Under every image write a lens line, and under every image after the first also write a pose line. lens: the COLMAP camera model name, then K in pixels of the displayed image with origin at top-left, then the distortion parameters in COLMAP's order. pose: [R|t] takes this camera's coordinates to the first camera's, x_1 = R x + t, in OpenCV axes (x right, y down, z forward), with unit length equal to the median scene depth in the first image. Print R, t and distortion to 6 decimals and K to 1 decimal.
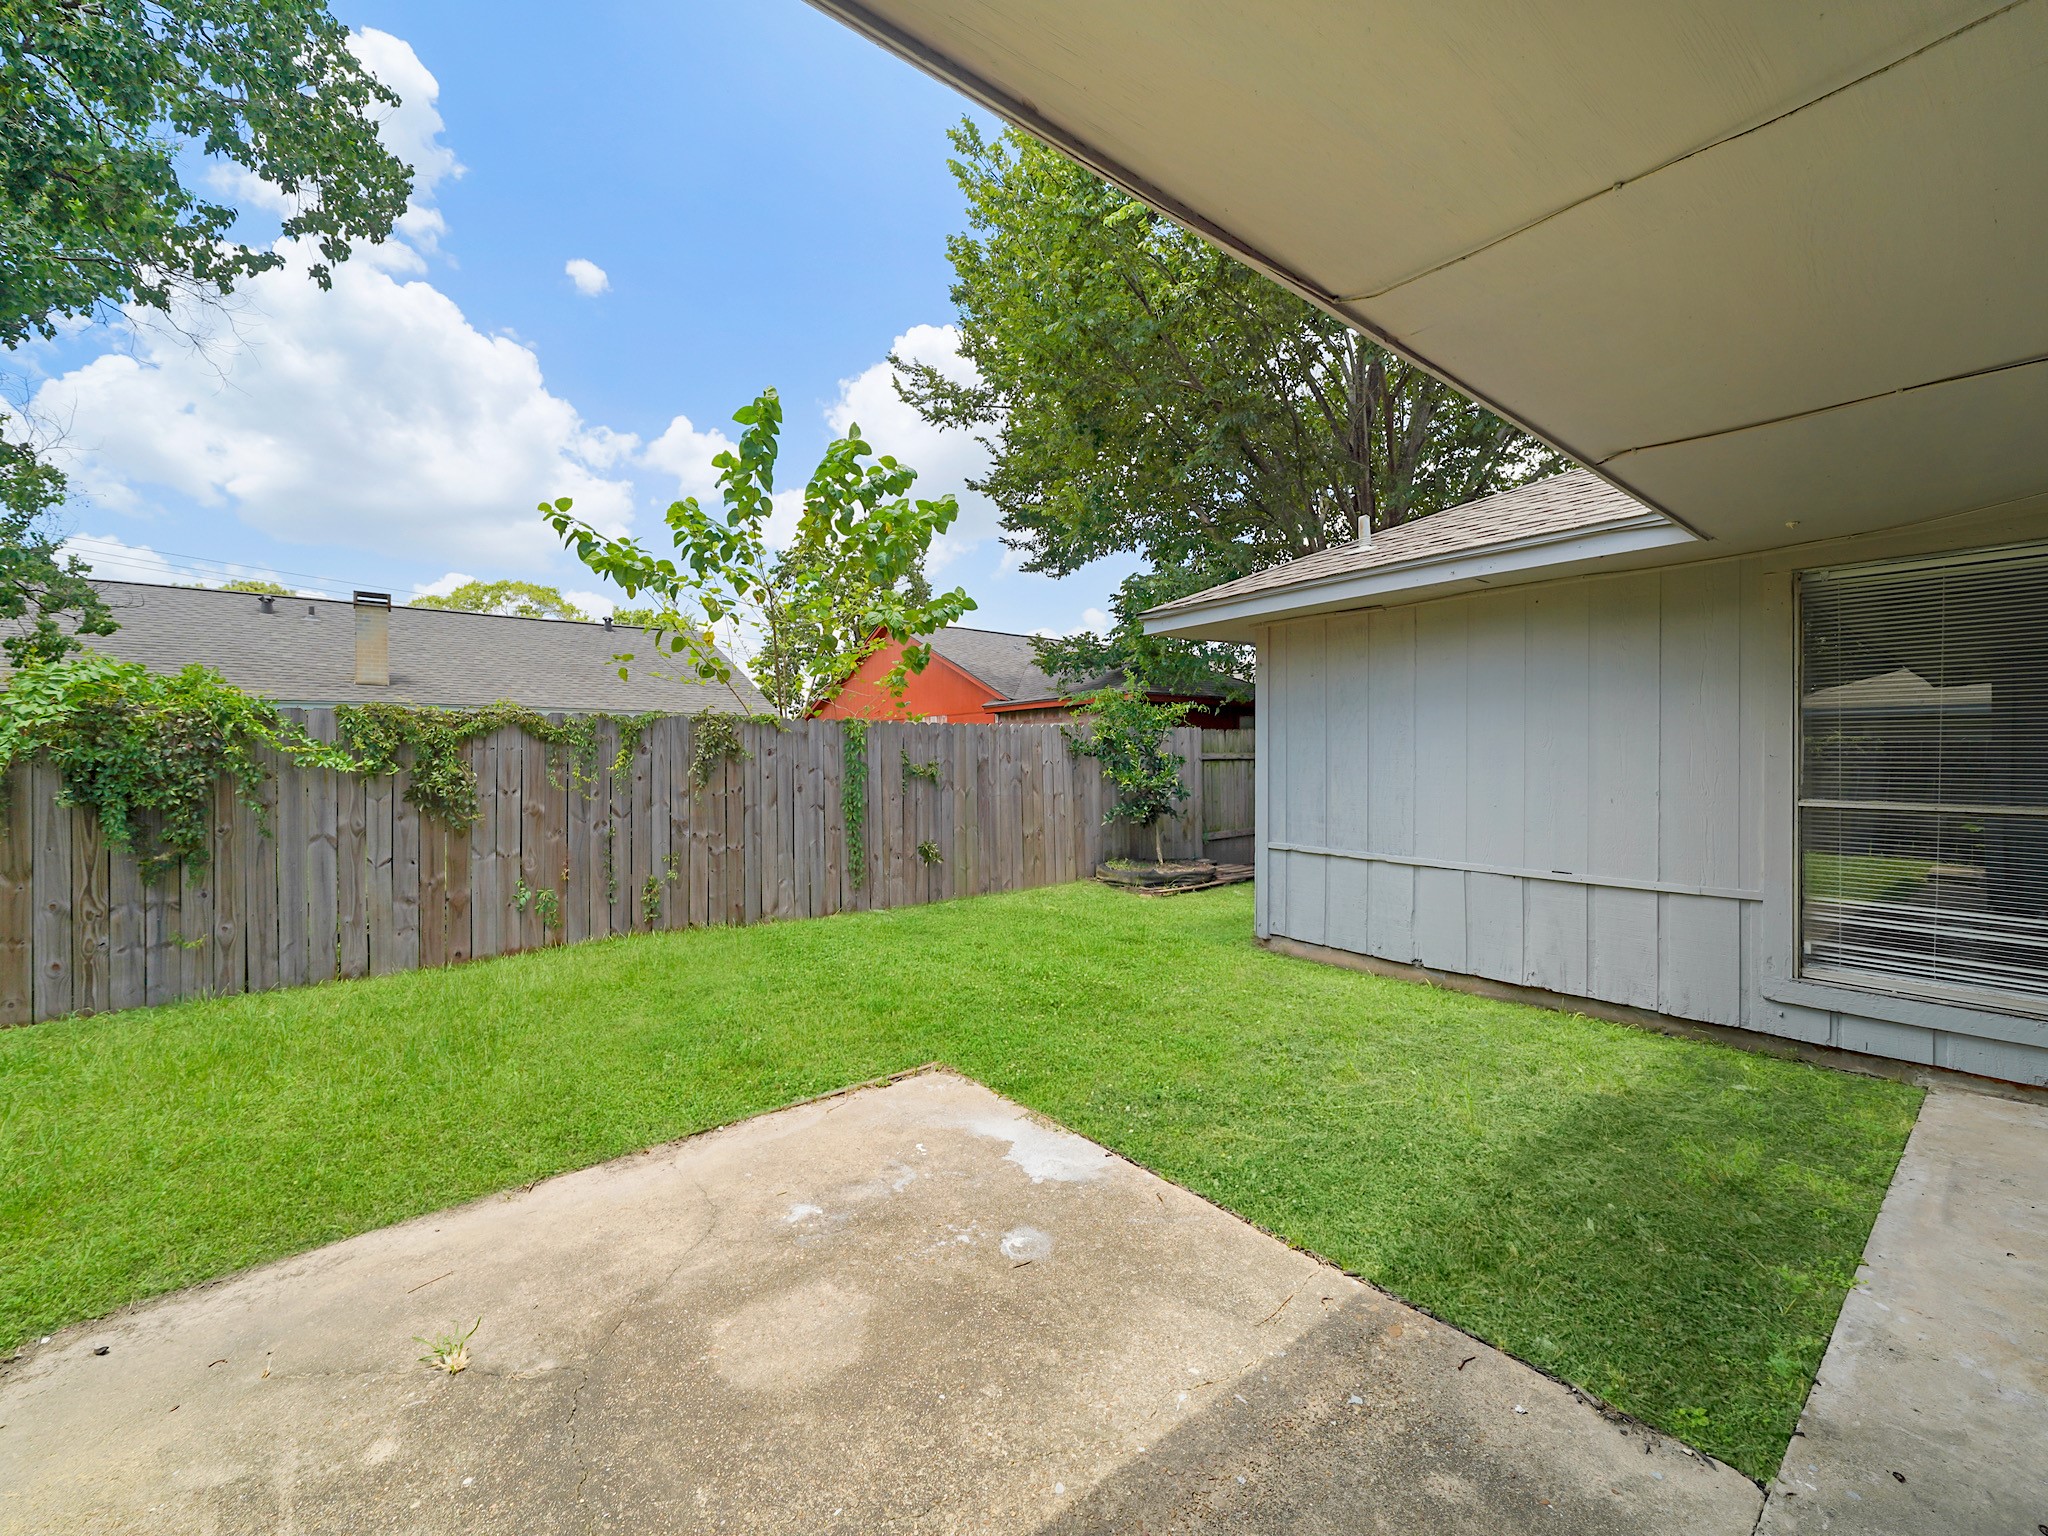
lens RADIAL K [[808.6, 0, 1025.8], [0, 808.6, 760.9], [0, 0, 1]] dist [-0.005466, -0.000064]
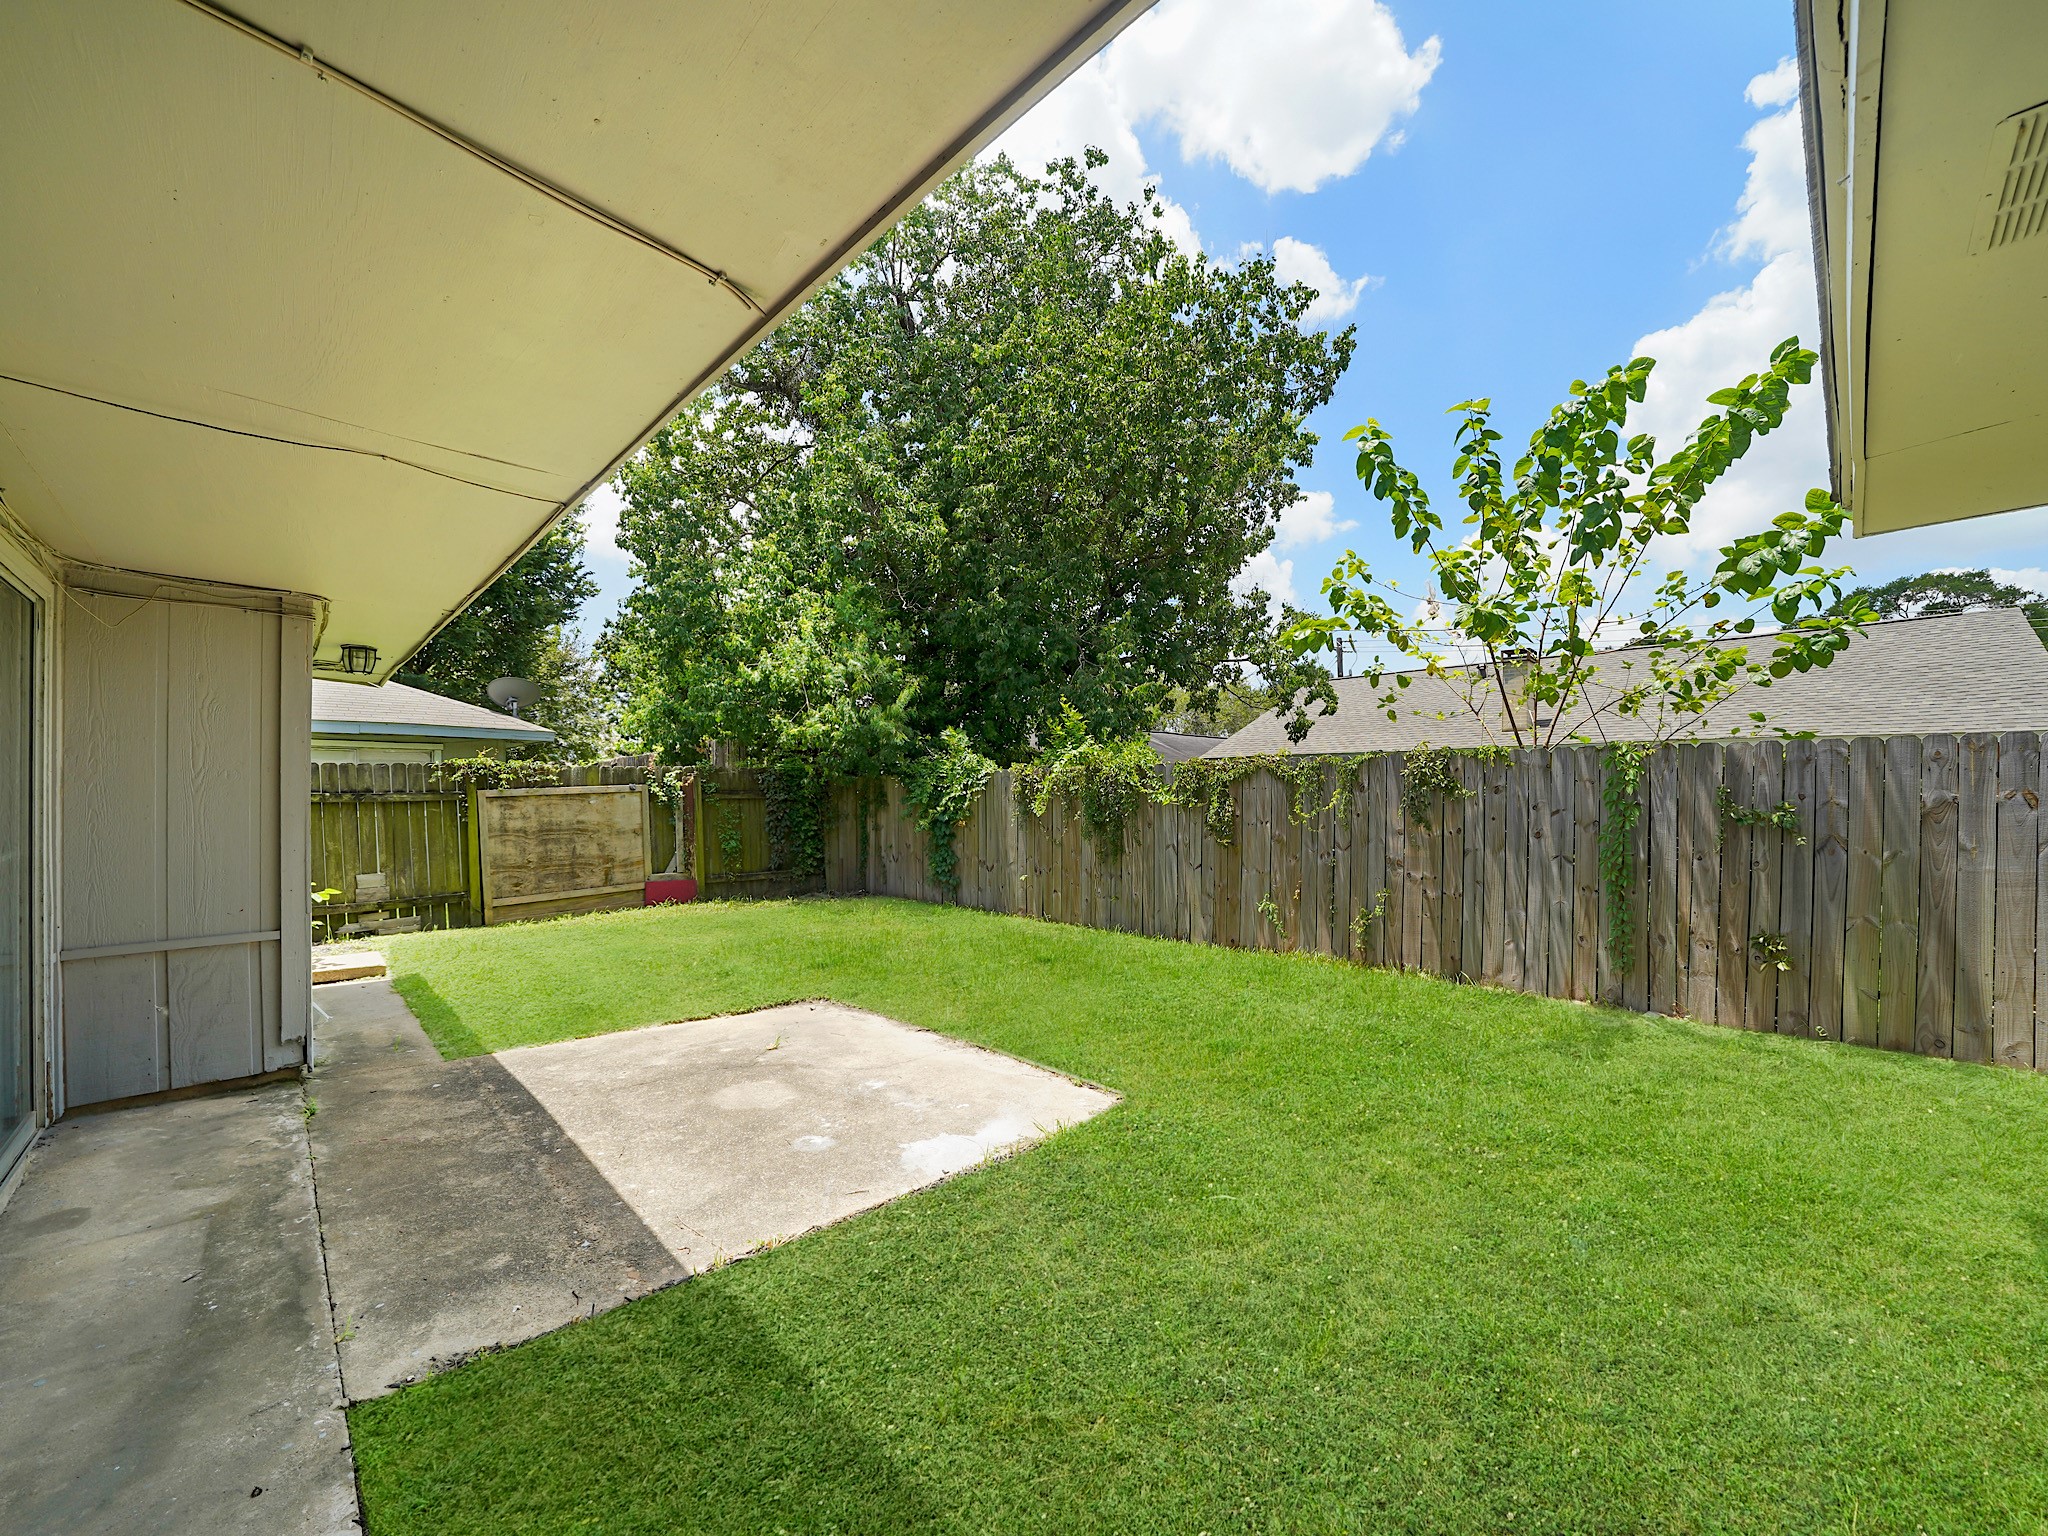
lens RADIAL K [[808.6, 0, 1032.1], [0, 808.6, 800.9], [0, 0, 1]] dist [-0.005466, -0.000064]
pose [[0.103298, 0.013317, -0.994561, 1.333626], [-0.003489, 0.999909, 0.013026, -0.024139], [0.994644, 0.002124, 0.103335, 1.136232]]
